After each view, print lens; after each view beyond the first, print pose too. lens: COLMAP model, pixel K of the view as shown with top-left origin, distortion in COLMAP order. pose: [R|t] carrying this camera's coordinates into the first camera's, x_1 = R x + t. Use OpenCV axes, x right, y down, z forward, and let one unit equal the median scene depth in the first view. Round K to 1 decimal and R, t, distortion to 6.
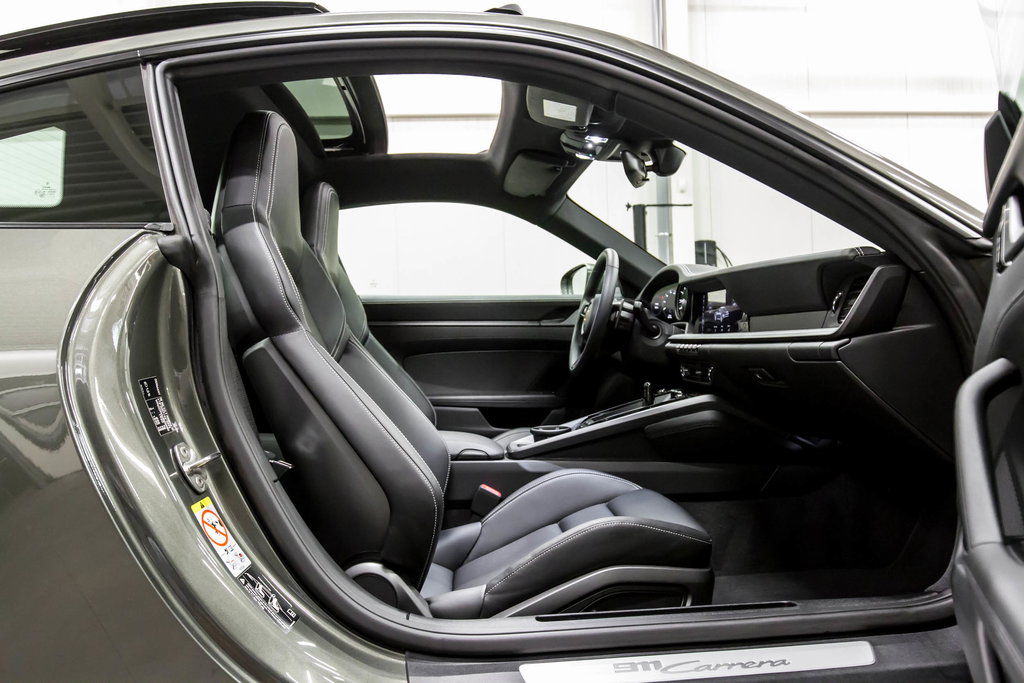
lens RADIAL K [[741.9, 0, 512.0], [0, 741.9, 341.5], [0, 0, 1]] dist [-0.032152, -0.001834]
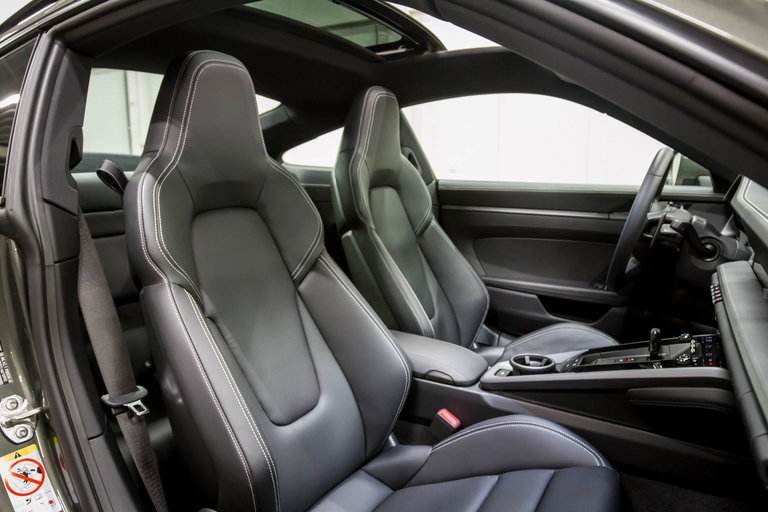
lens RADIAL K [[556.4, 0, 384.0], [0, 556.4, 256.0], [0, 0, 1]] dist [-0.032152, -0.001834]
pose [[0.843805, 0.102219, -0.526825, 0.257500], [-0.018238, 0.986587, 0.162216, -0.124935], [0.536340, -0.127270, 0.834351, 0.360189]]
